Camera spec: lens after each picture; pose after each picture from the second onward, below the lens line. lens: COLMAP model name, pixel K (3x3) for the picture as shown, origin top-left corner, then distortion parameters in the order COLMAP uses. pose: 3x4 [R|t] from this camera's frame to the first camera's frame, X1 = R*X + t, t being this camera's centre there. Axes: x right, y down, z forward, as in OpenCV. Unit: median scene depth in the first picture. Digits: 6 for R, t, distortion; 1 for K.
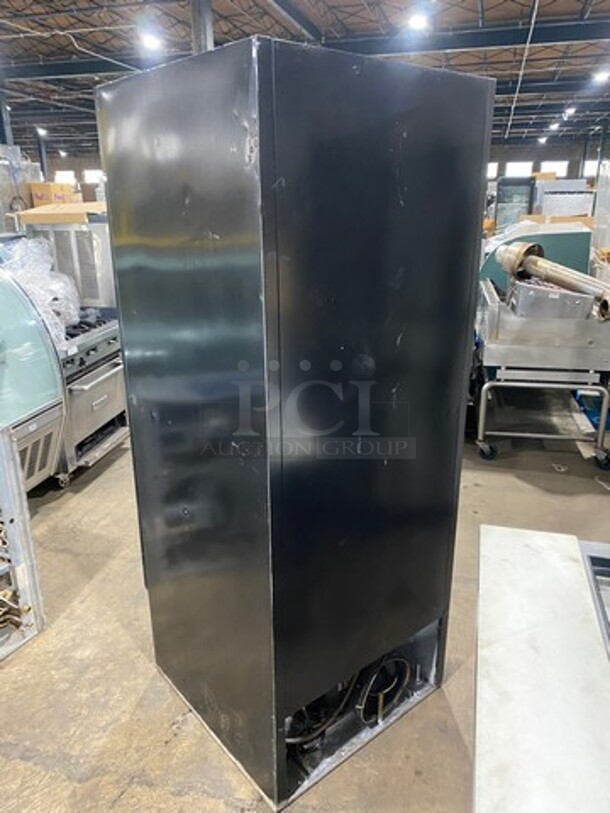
lens RADIAL K [[616.8, 0, 305.0], [0, 616.8, 406.5], [0, 0, 1]] dist [0.000398, 0.001810]
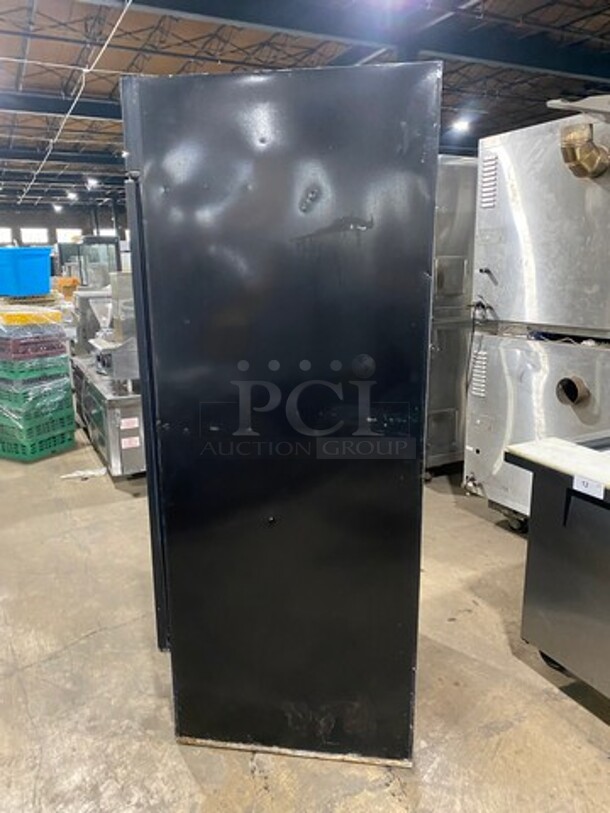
lens RADIAL K [[616.8, 0, 305.0], [0, 616.8, 406.5], [0, 0, 1]] dist [0.000398, 0.001810]
pose [[0.739318, -0.154554, 0.655379, -0.061073], [0.219643, 0.975419, -0.017748, 0.002282], [-0.636526, 0.157071, 0.755091, 0.016761]]
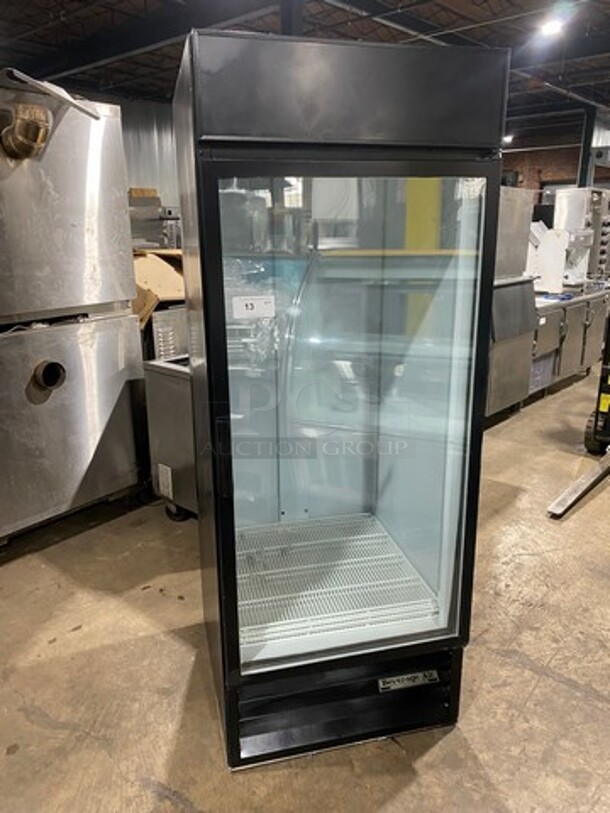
lens RADIAL K [[612.2, 0, 304.4], [0, 612.2, 384.3], [0, 0, 1]] dist [0.000161, -0.000694]
pose [[-0.901031, -0.094126, 0.423418, -0.037659], [0.153065, 0.844373, 0.513424, -0.044896], [-0.405850, 0.527422, -0.746400, 0.148181]]
